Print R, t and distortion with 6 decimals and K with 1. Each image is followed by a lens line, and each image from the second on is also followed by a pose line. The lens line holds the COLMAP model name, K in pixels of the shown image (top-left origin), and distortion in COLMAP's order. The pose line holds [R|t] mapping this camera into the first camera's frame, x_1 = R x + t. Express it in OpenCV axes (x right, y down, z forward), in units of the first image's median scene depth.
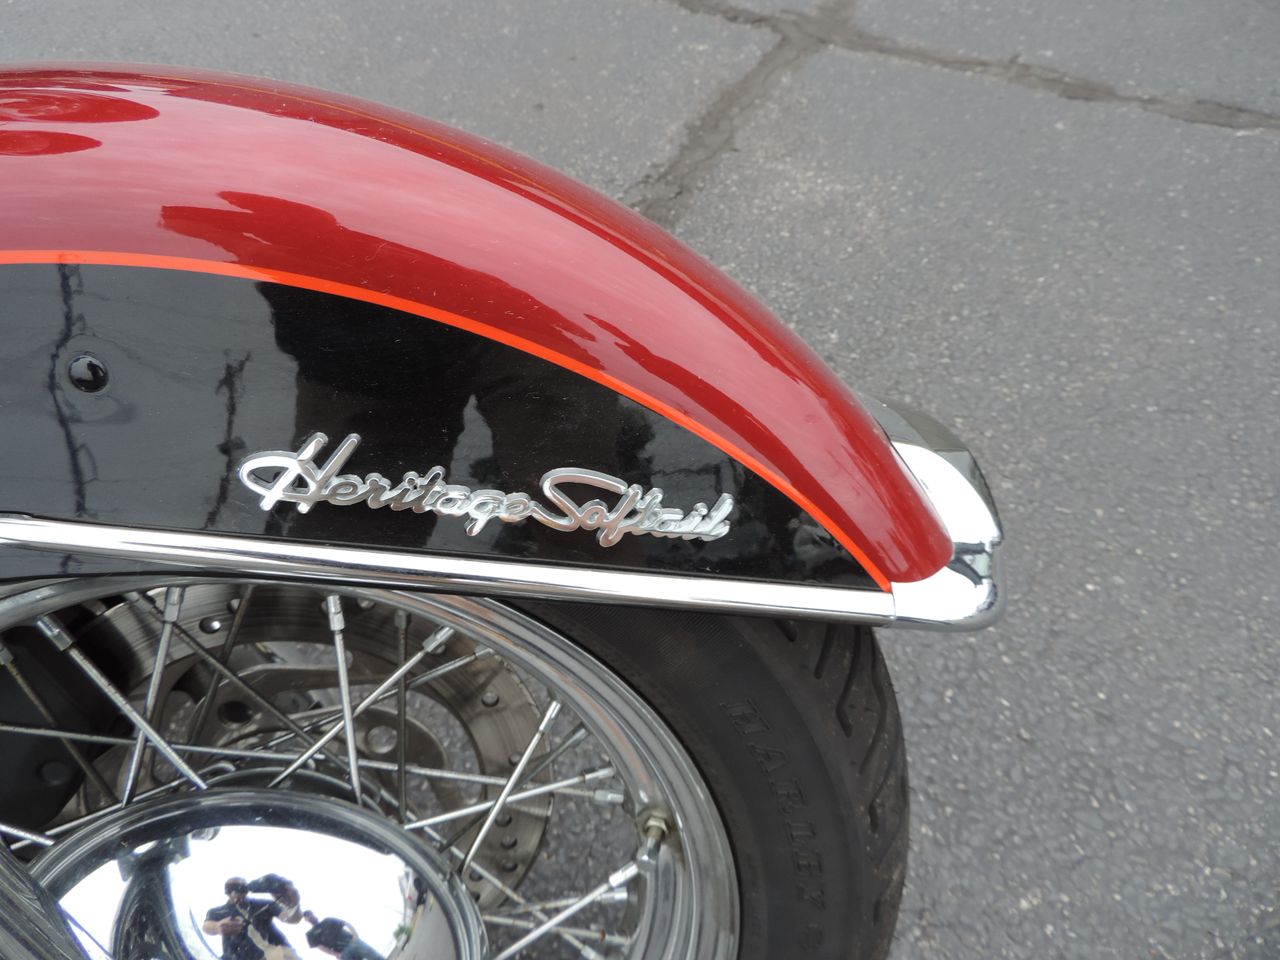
lens RADIAL K [[913.4, 0, 640.0], [0, 913.4, 480.0], [0, 0, 1]] dist [-0.007669, -0.015607]
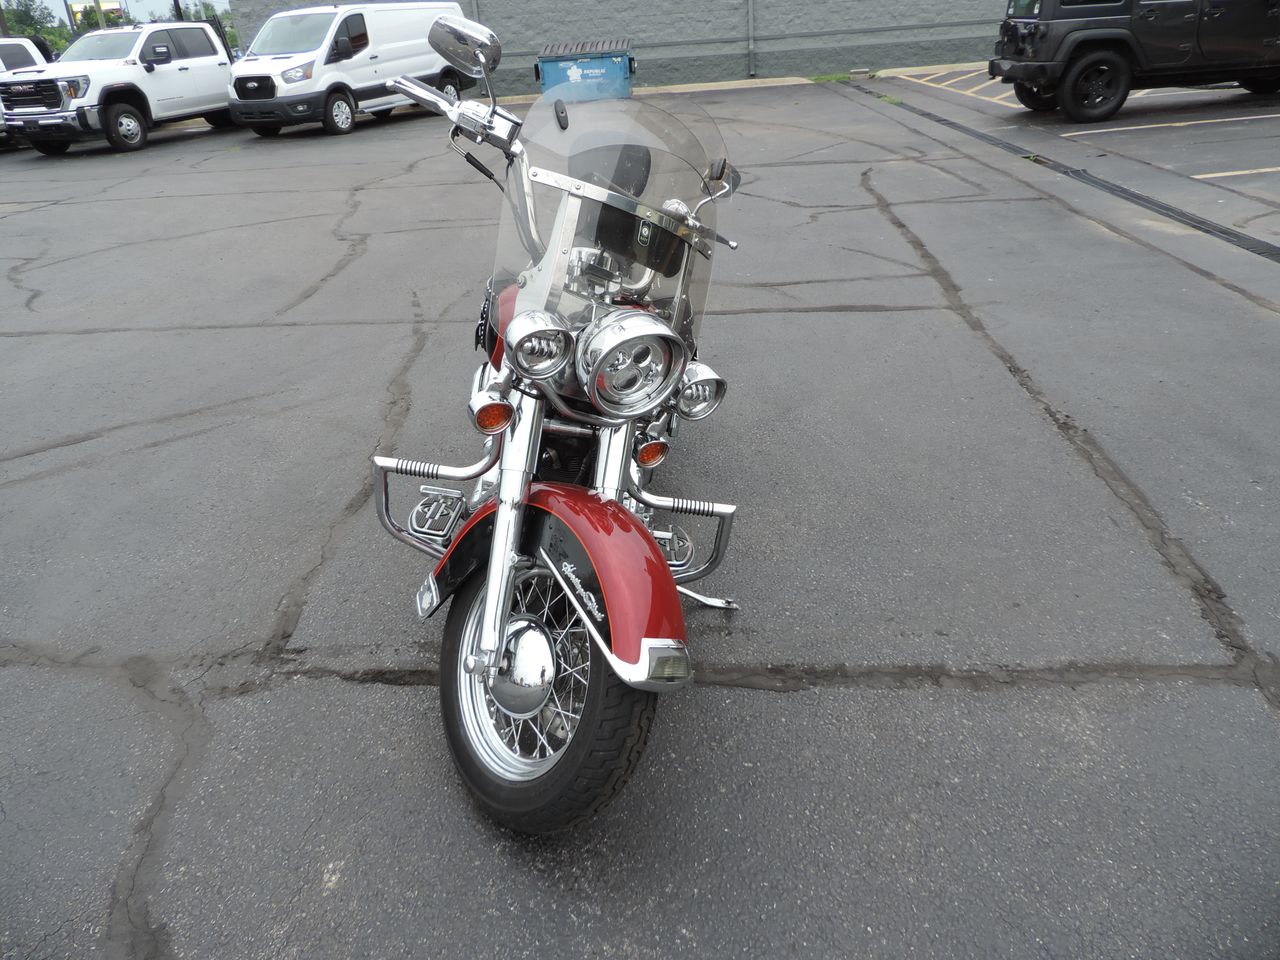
lens RADIAL K [[895.8, 0, 645.6], [0, 895.8, 472.3], [0, 0, 1]] dist [0.009177, -0.002436]
pose [[0.409117, 0.376517, -0.831179, 1.591274], [-0.661874, 0.749489, 0.013729, -0.316854], [0.628129, 0.544519, 0.555836, -0.820471]]
